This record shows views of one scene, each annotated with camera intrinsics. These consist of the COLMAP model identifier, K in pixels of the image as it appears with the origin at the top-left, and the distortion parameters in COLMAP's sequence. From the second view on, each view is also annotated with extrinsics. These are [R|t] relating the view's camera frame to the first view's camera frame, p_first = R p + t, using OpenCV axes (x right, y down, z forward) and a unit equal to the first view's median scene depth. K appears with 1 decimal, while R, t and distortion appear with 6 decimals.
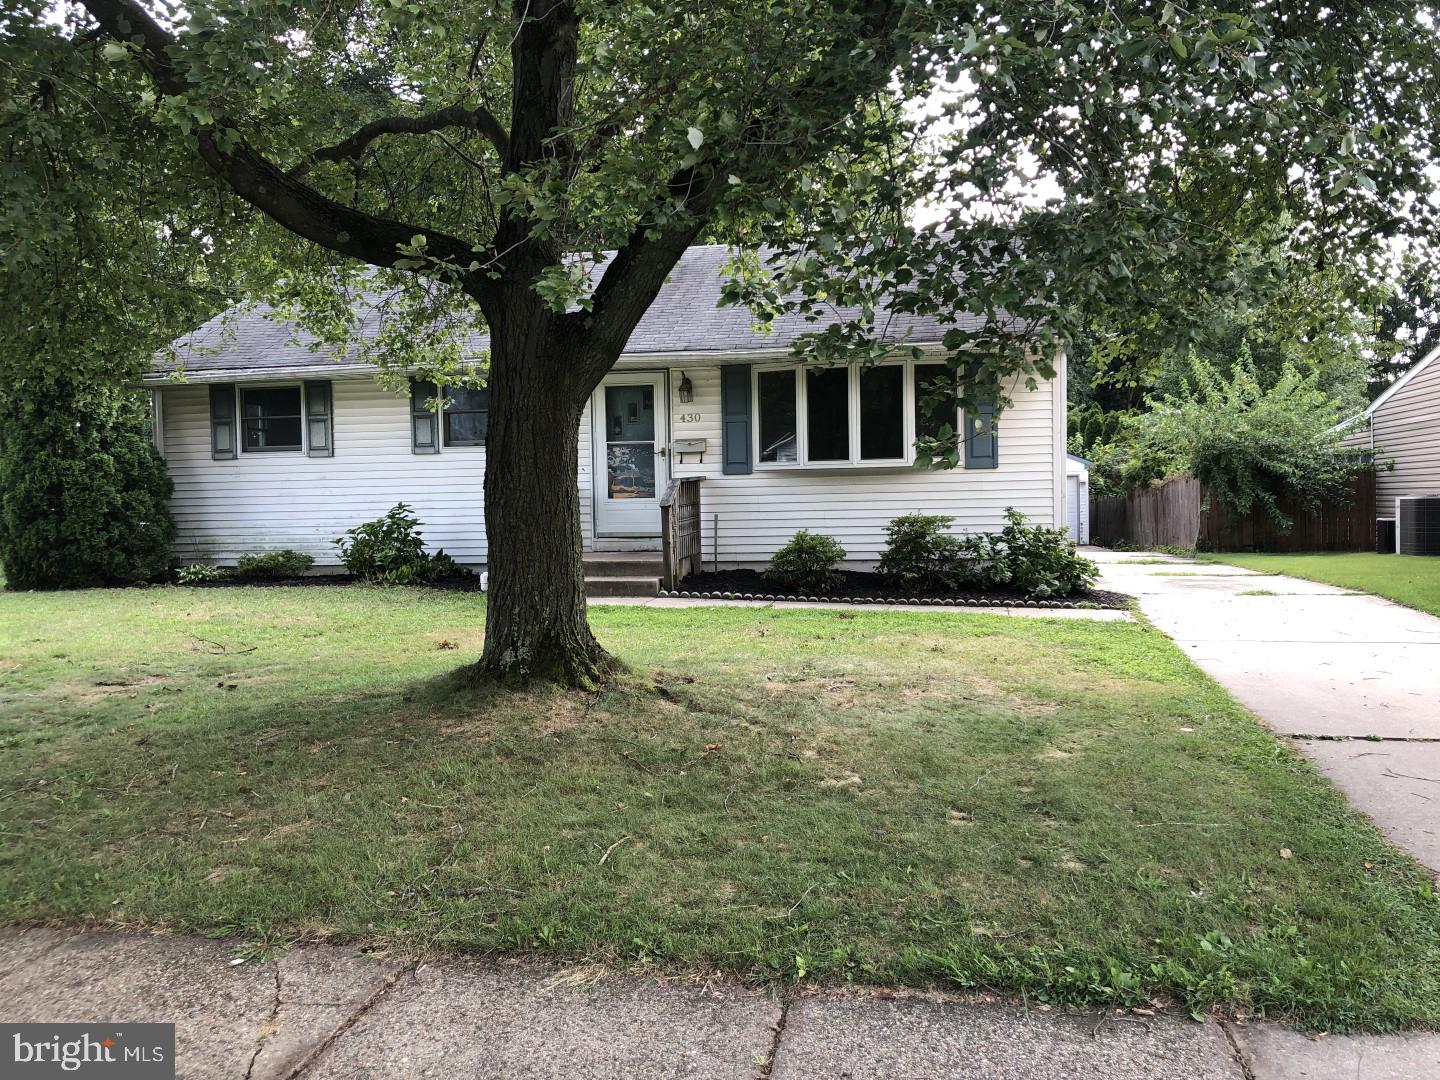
lens RADIAL K [[1168.6, 0, 719.8], [0, 1168.6, 536.0], [0, 0, 1]] dist [0.114723, -0.238163]
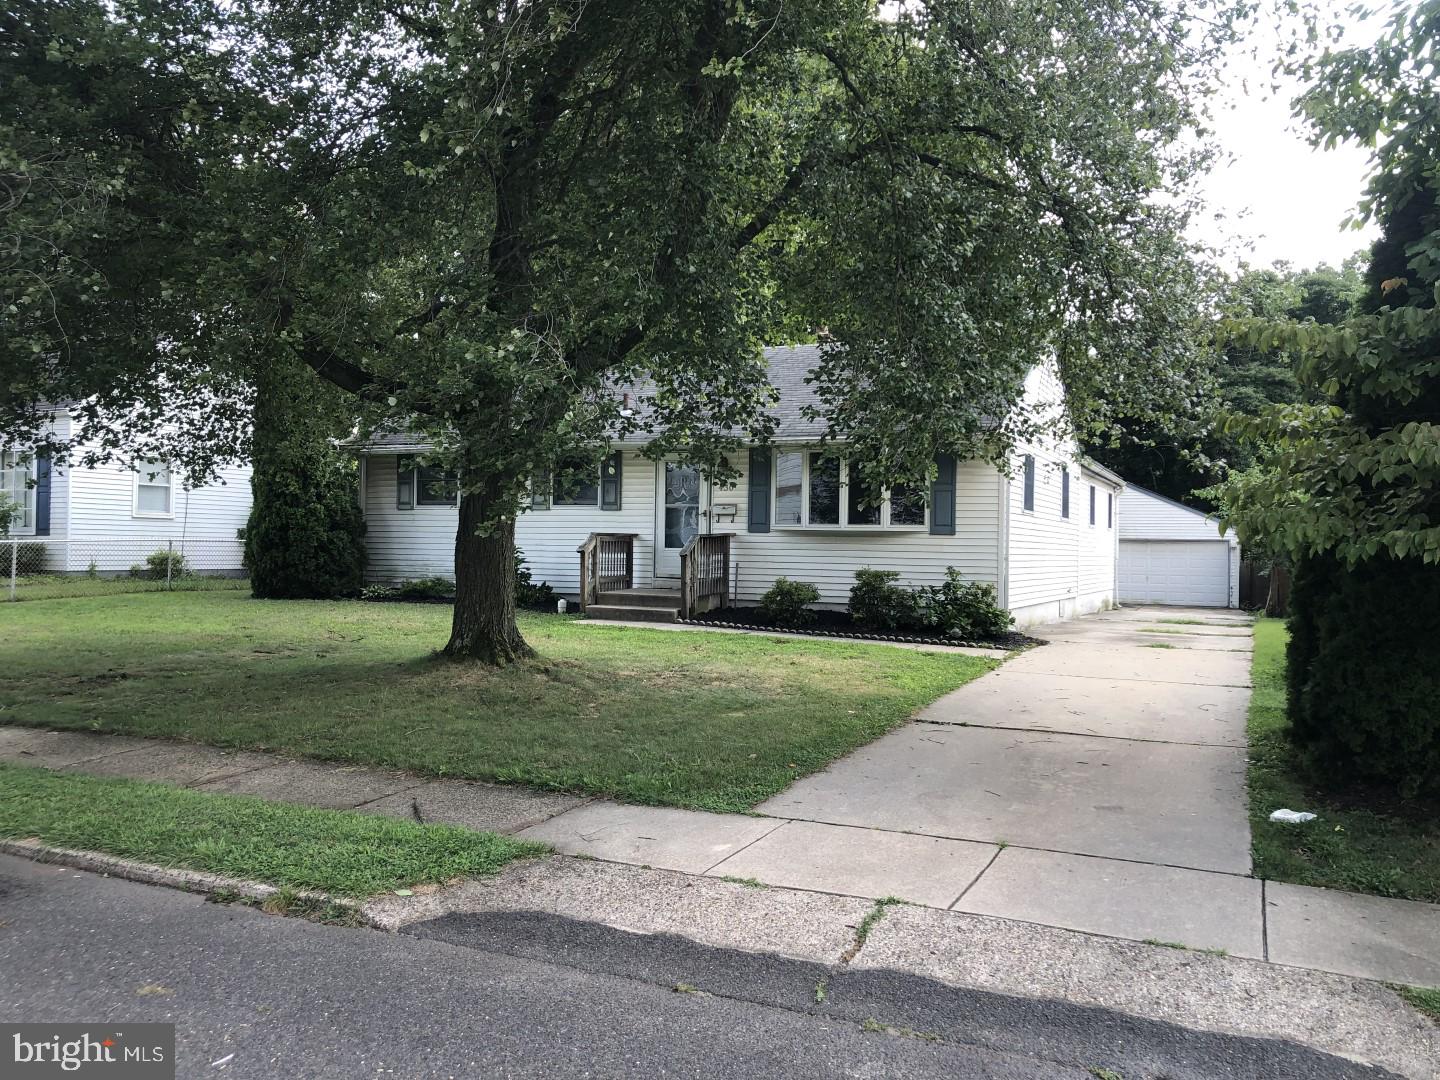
lens RADIAL K [[1168.6, 0, 719.8], [0, 1168.6, 536.0], [0, 0, 1]] dist [0.114723, -0.238163]
pose [[0.973012, 0.033061, -0.228375, 0.269757], [-0.042058, 0.998515, -0.034639, -0.002796], [0.226890, 0.043309, 0.972957, -0.258529]]
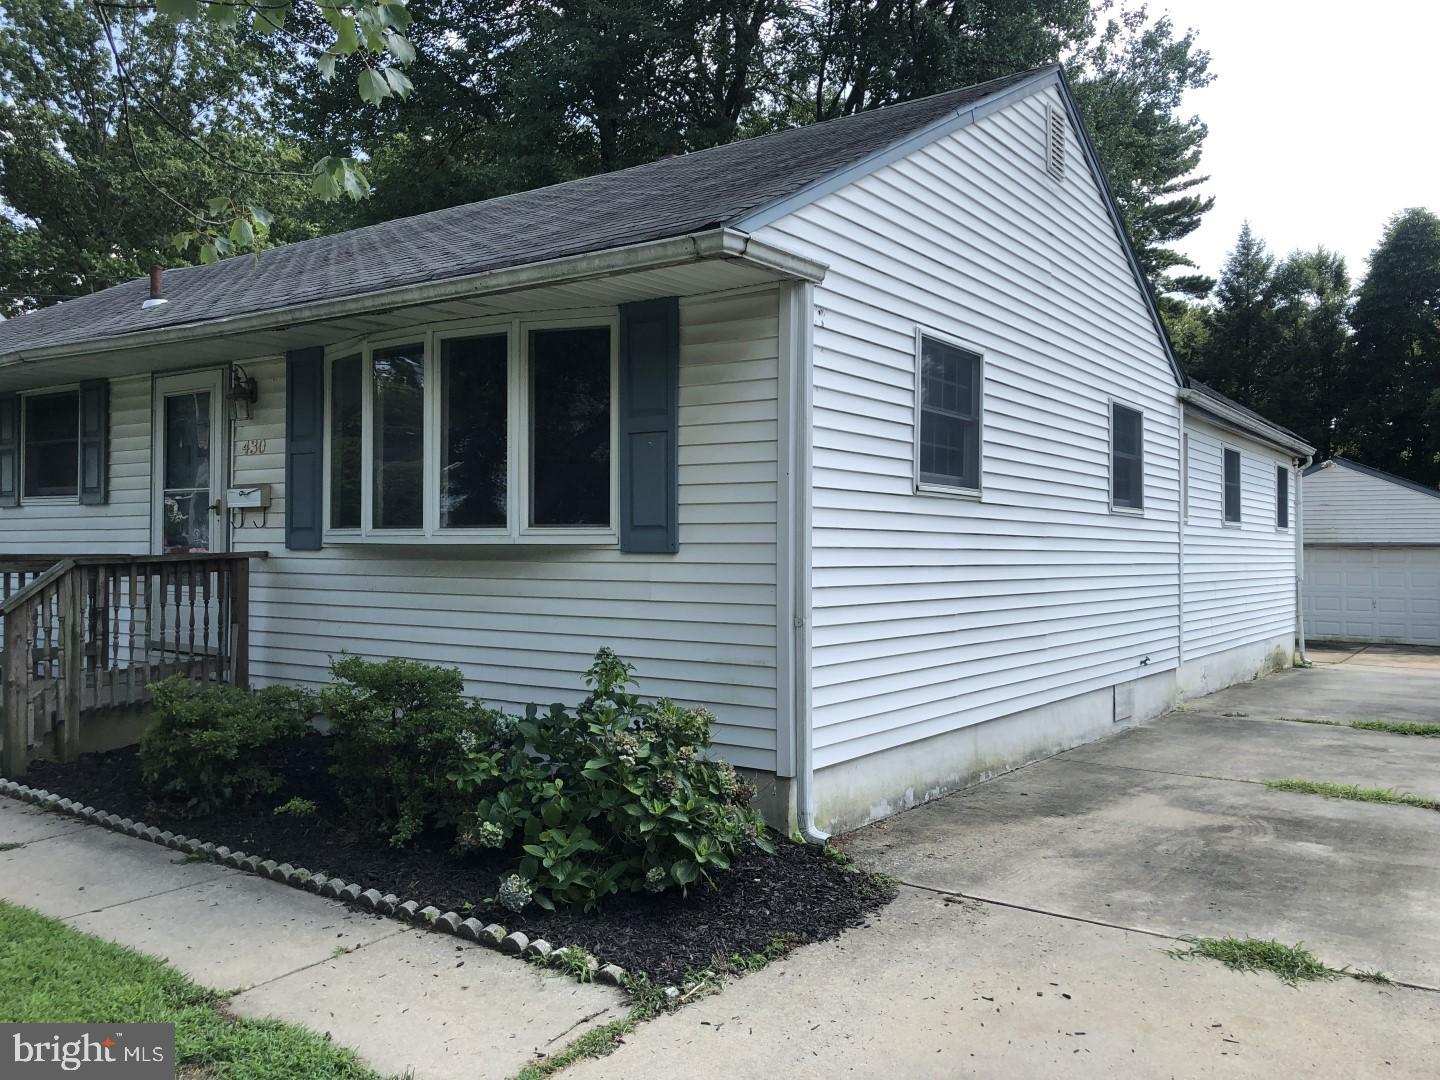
lens RADIAL K [[1168.6, 0, 719.8], [0, 1168.6, 536.0], [0, 0, 1]] dist [0.114723, -0.238163]
pose [[0.916871, 0.019869, -0.398690, 0.415591], [-0.035978, 0.998809, -0.032961, -0.048677], [0.397560, 0.044564, 0.916493, 0.582607]]
